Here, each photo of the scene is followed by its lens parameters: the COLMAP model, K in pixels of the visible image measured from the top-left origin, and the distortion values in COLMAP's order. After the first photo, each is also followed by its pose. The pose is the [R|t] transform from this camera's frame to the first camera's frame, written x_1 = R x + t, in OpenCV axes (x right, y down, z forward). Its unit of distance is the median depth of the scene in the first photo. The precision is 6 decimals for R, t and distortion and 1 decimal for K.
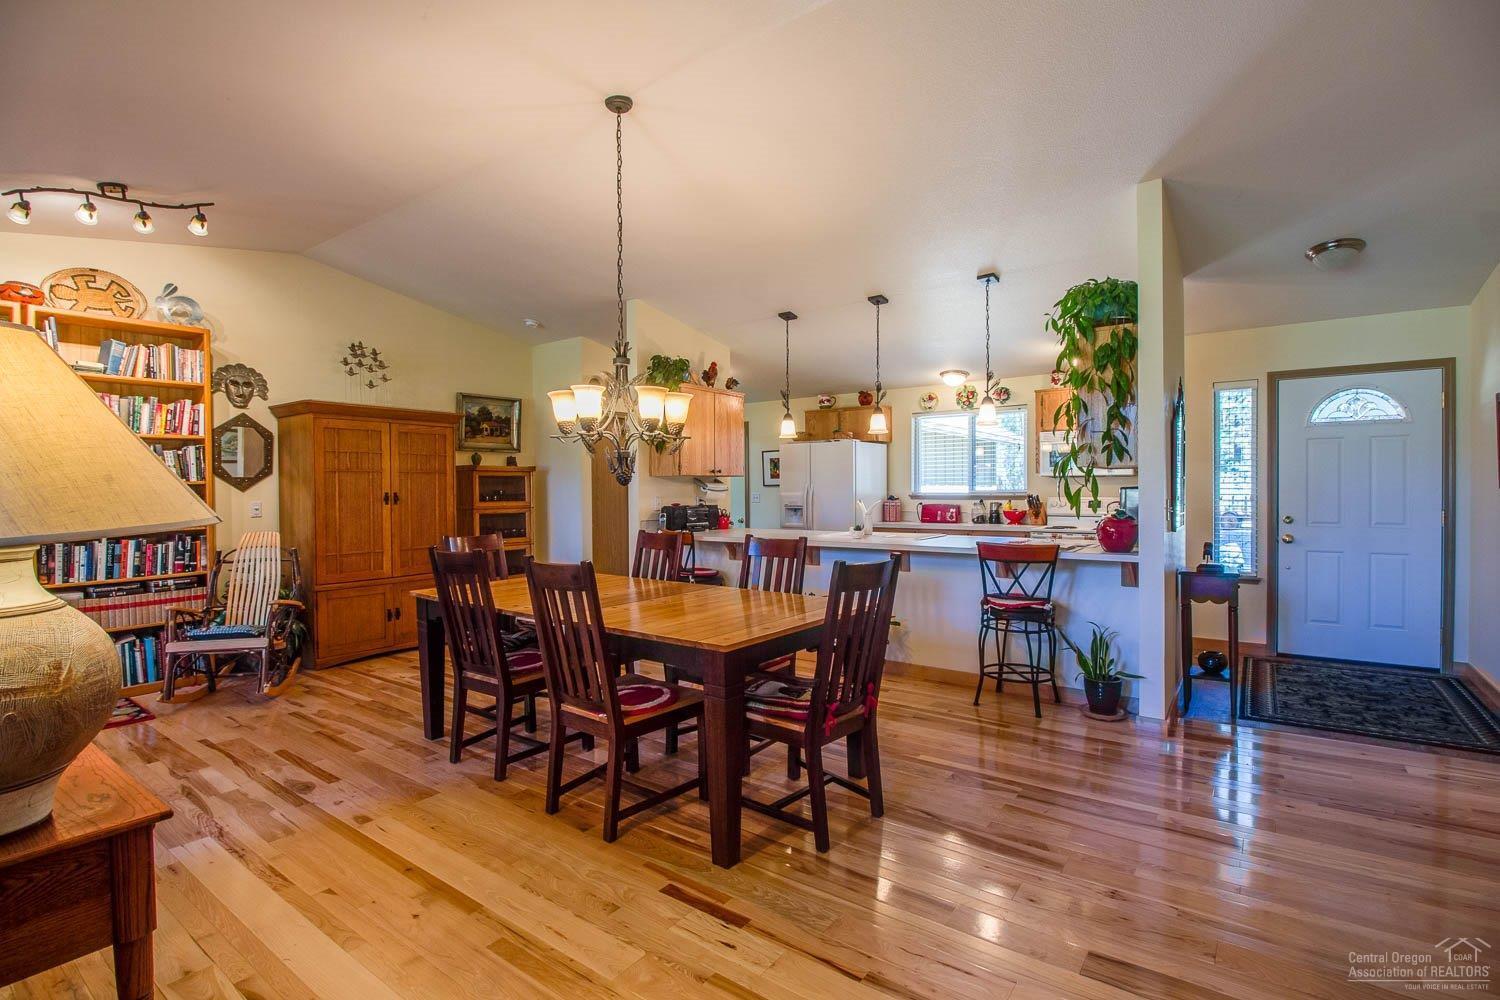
lens RADIAL K [[700.5, 0, 750.0], [0, 700.5, 500.0], [0, 0, 1]] dist [-0.002011, -0.012687]
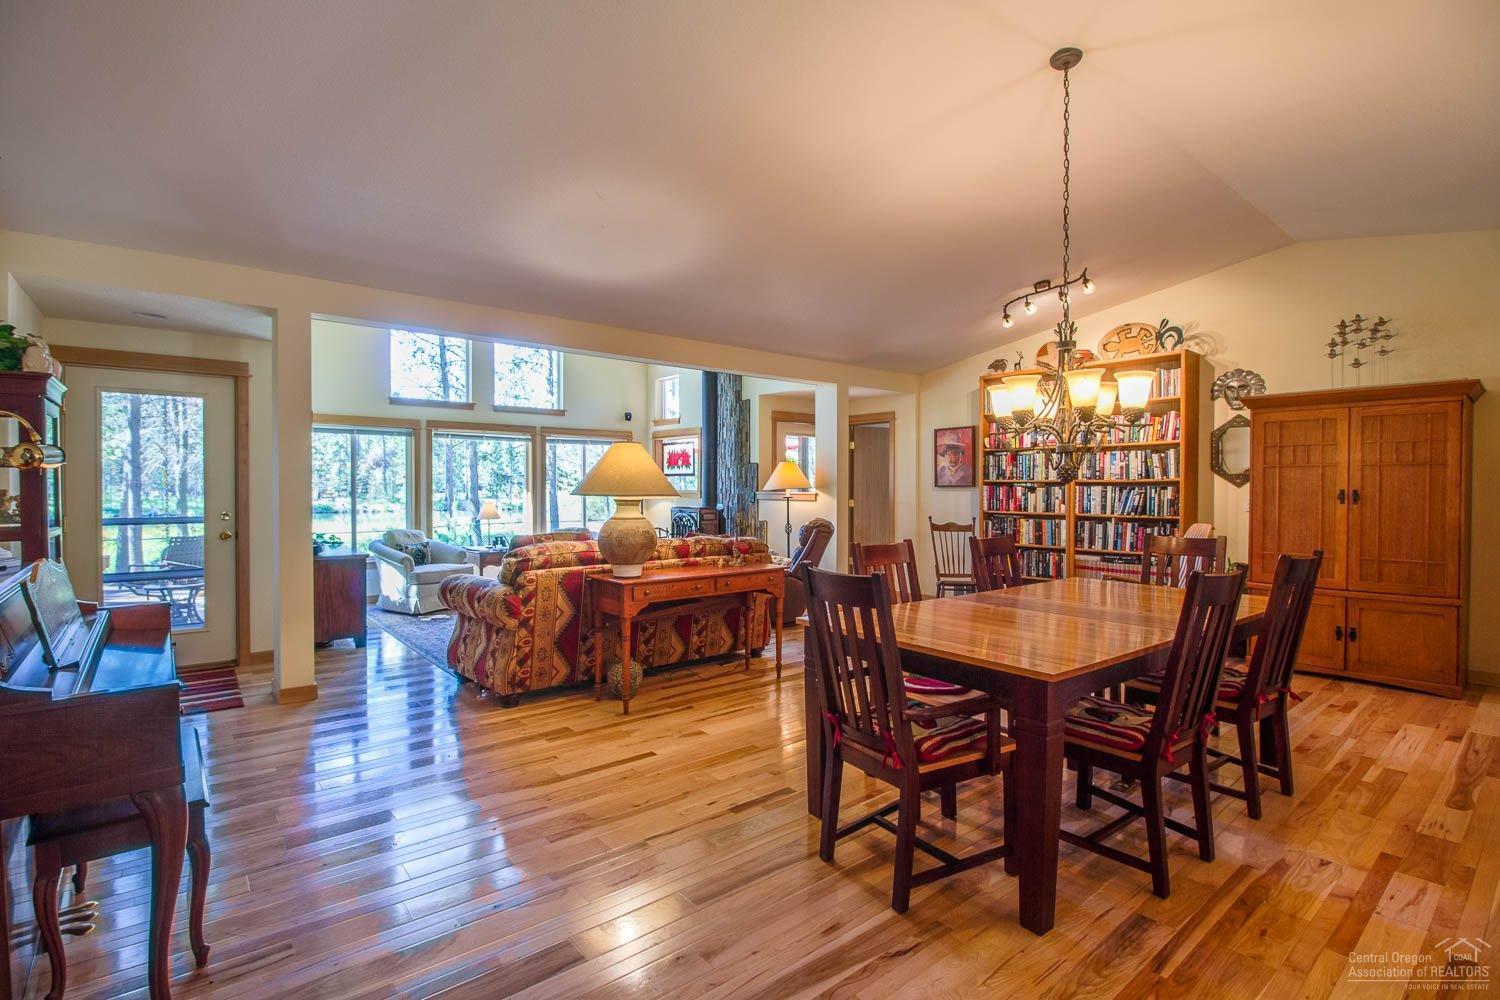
lens RADIAL K [[696.1, 0, 736.9], [0, 696.1, 480.0], [0, 0, 1]] dist [-0.000434, -0.011833]
pose [[-0.253110, -0.000551, -0.967437, 0.532795], [-0.012995, 0.999912, 0.002830, -0.016798], [0.967350, 0.013288, -0.253094, 0.551067]]
